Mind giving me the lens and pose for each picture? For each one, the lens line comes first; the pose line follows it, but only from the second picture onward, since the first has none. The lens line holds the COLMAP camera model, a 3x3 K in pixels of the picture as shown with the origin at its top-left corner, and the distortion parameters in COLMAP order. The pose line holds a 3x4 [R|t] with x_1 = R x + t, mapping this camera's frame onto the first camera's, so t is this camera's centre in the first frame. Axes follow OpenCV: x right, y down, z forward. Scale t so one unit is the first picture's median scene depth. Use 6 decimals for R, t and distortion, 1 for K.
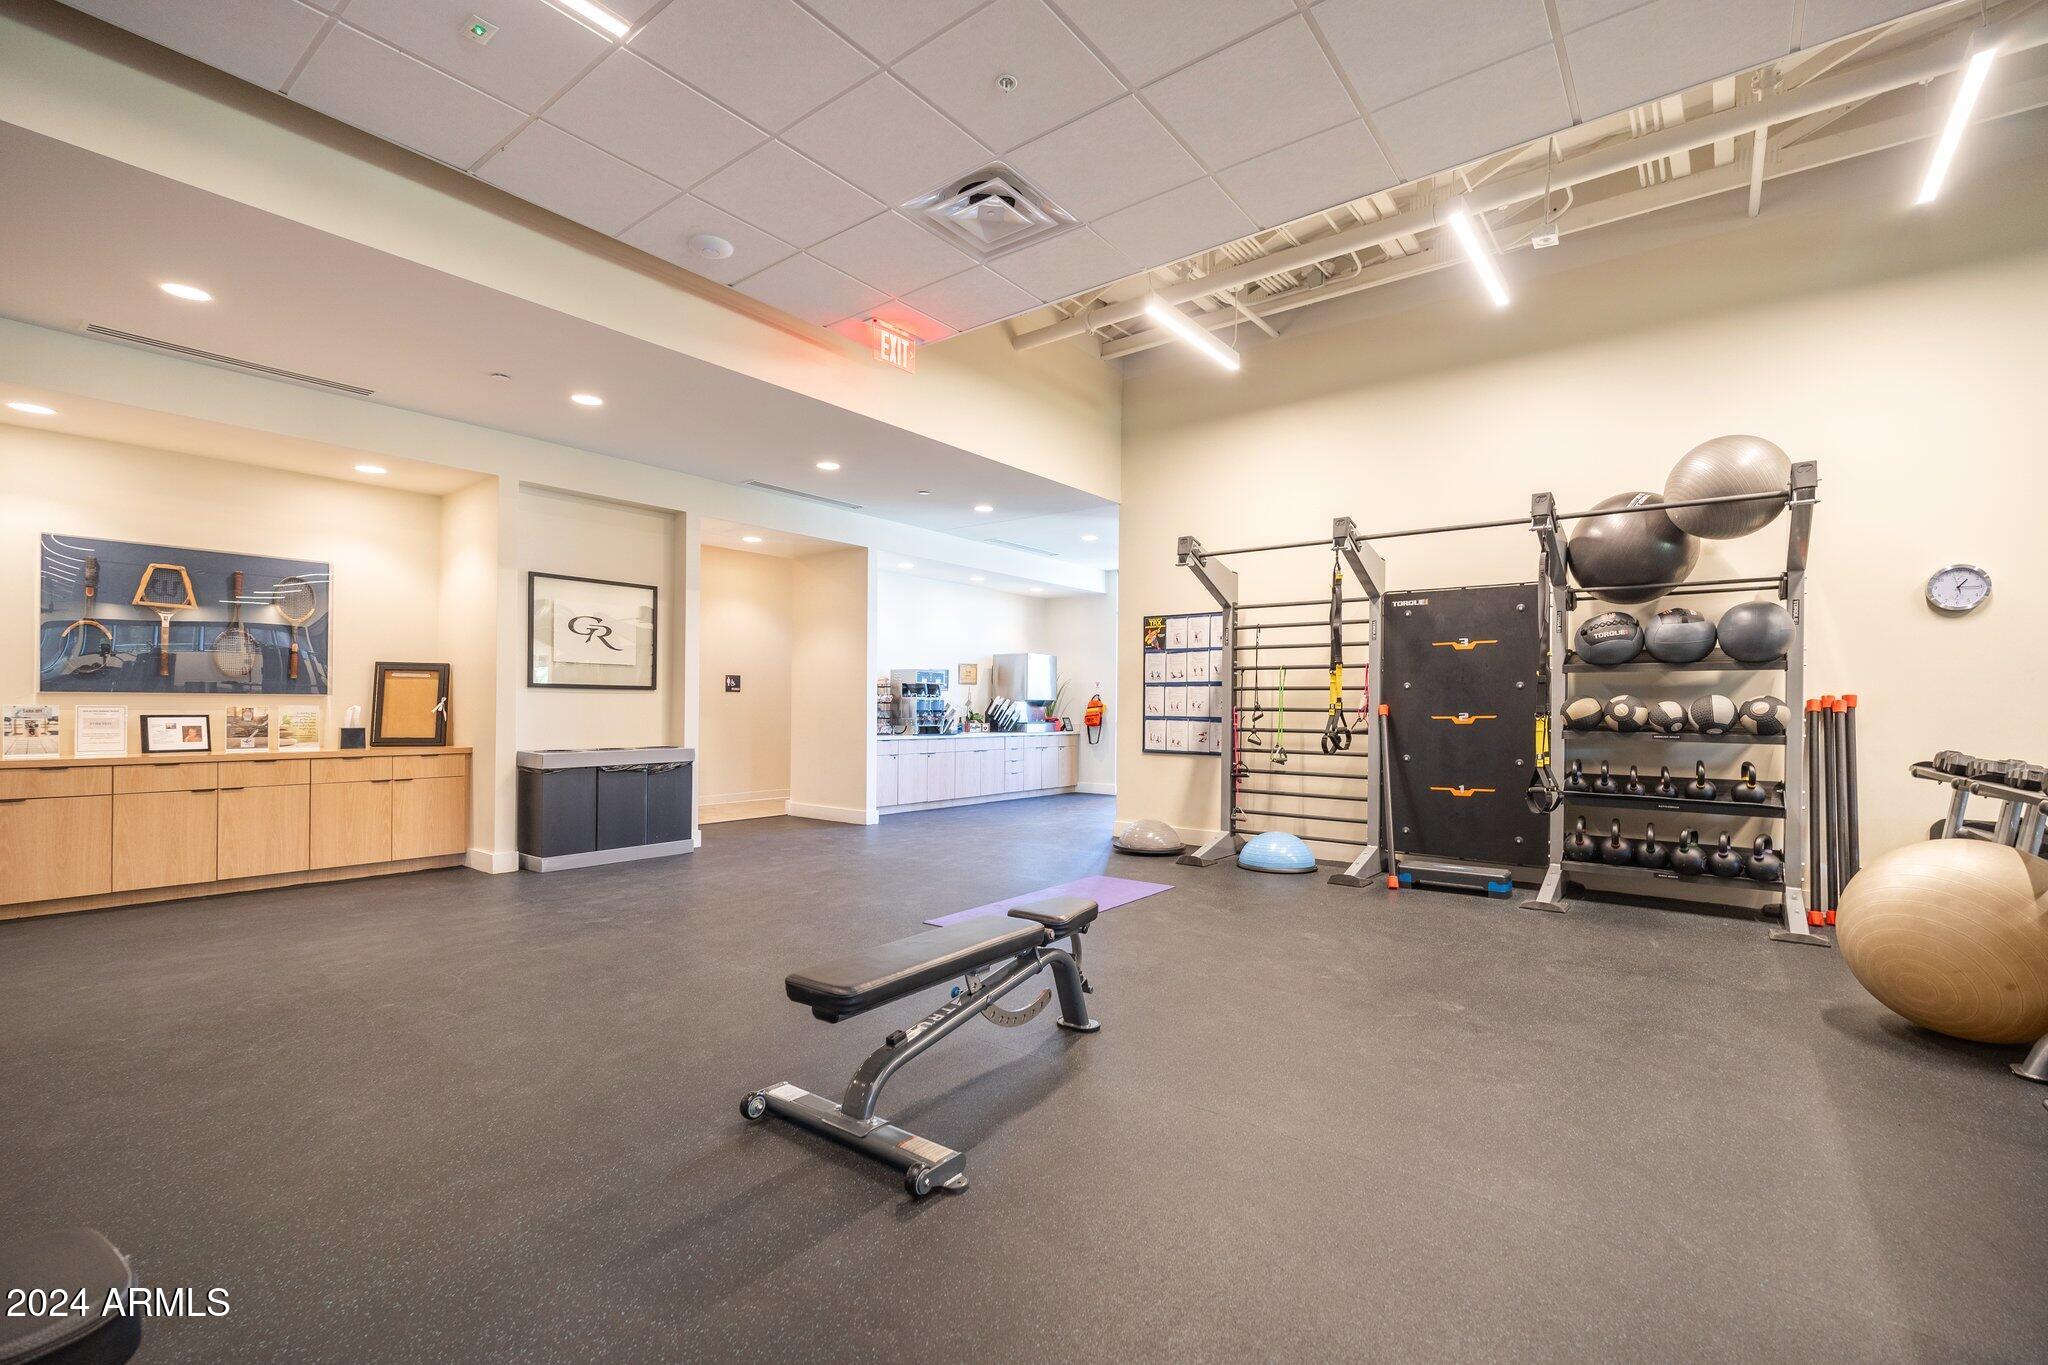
lens RADIAL K [[900.3, 0, 1026.8], [0, 900.3, 691.9], [0, 0, 1]] dist [-0.001048, -0.000074]
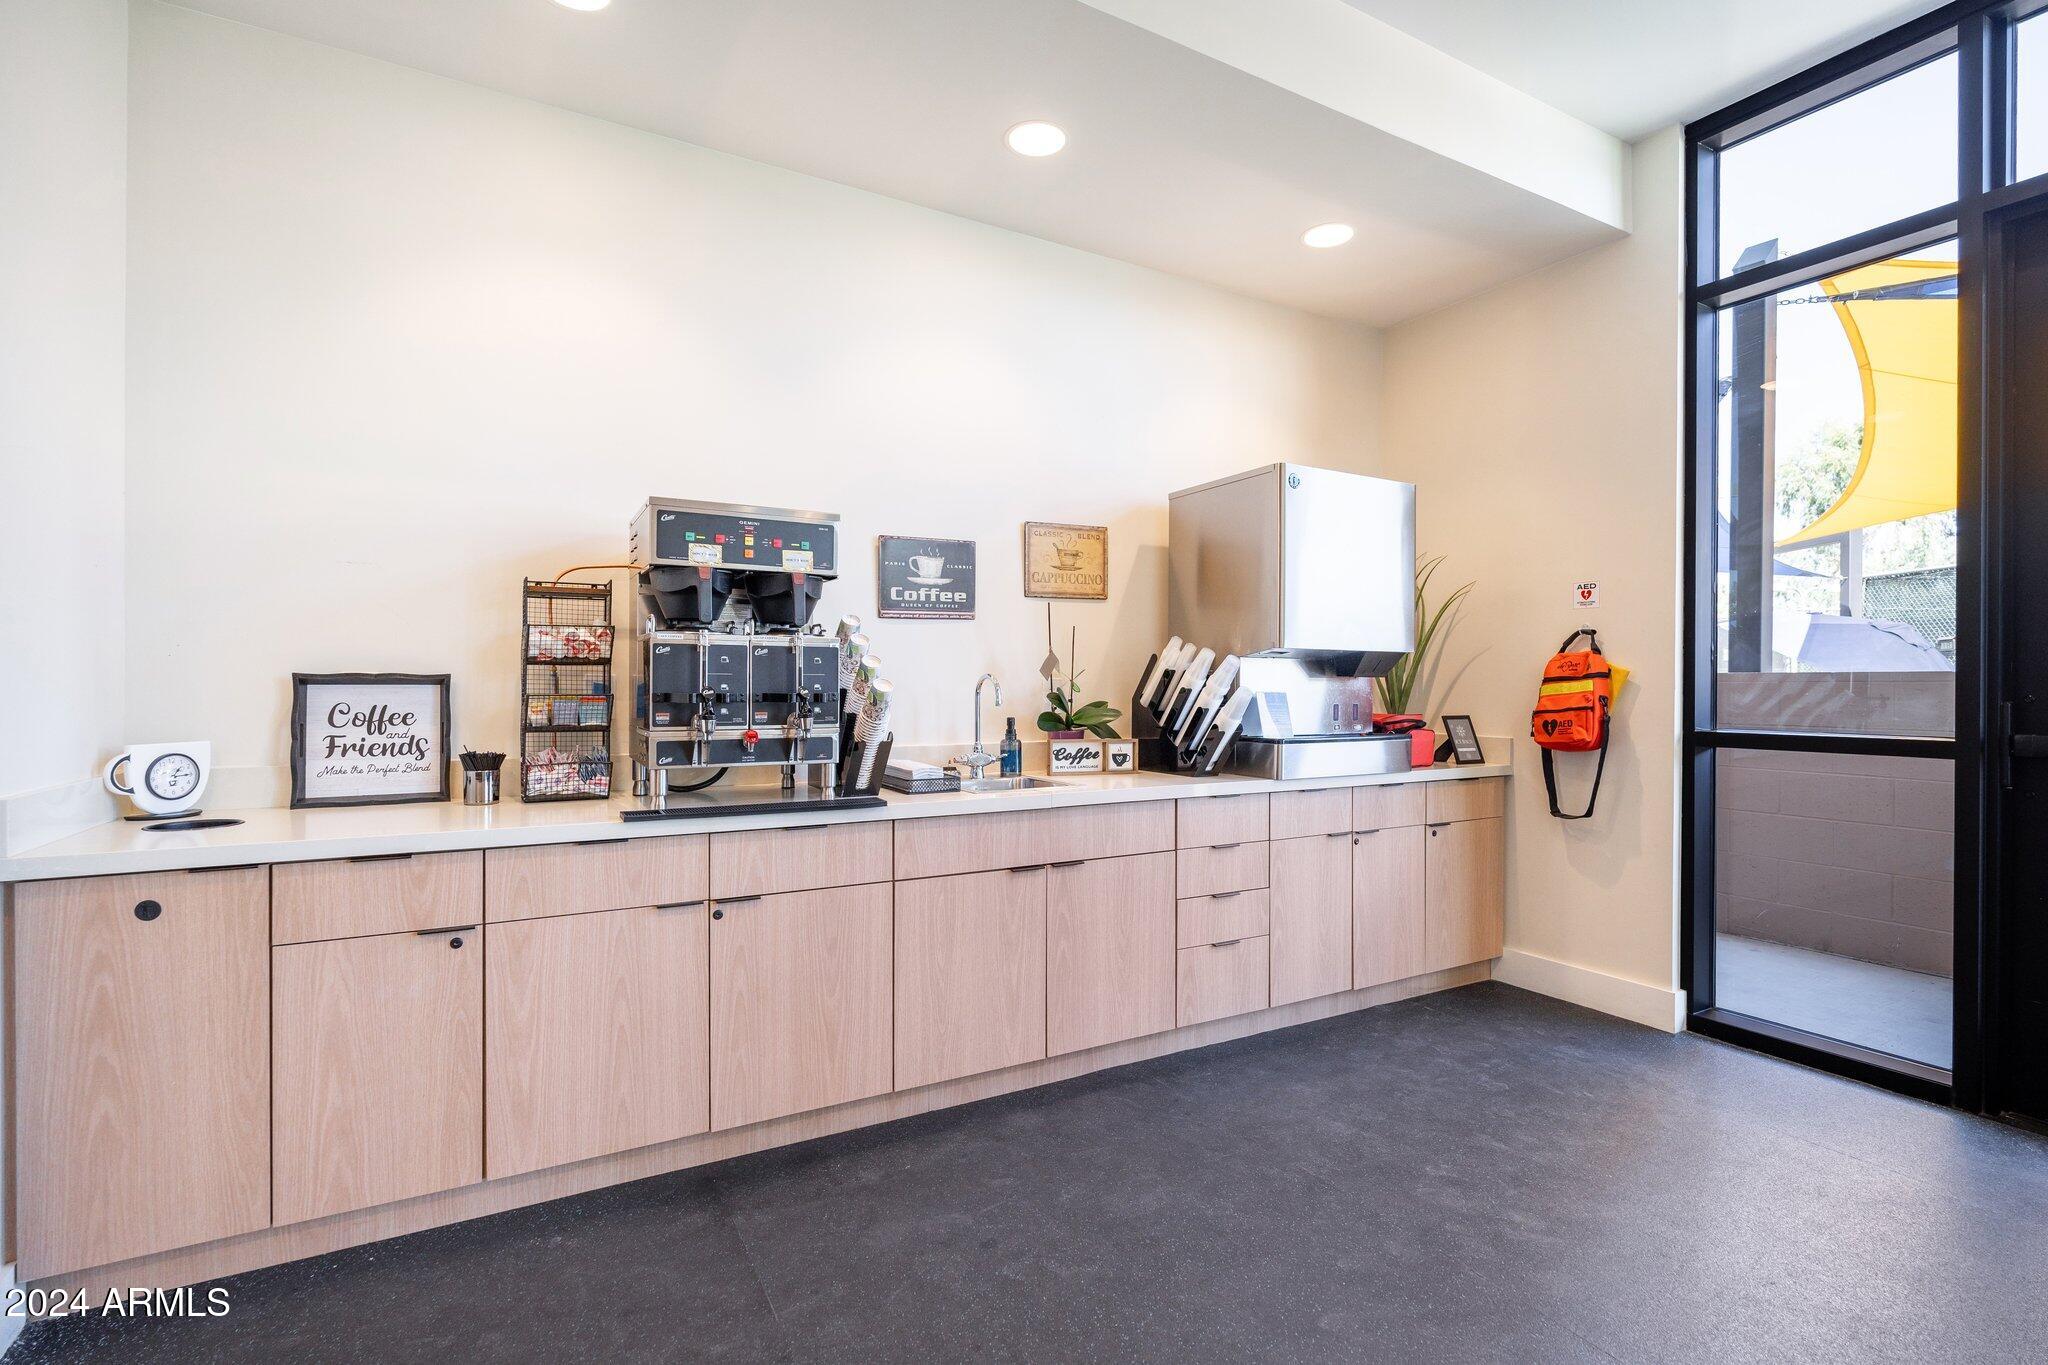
lens RADIAL K [[970.0, 0, 1027.0], [0, 970.0, 686.1], [0, 0, 1]] dist [-0.002848, -0.000104]
pose [[0.924914, -0.004355, -0.380151, 0.036248], [0.011379, 0.999804, 0.016232, 0.013432], [0.380006, -0.019339, 0.924782, 0.700535]]
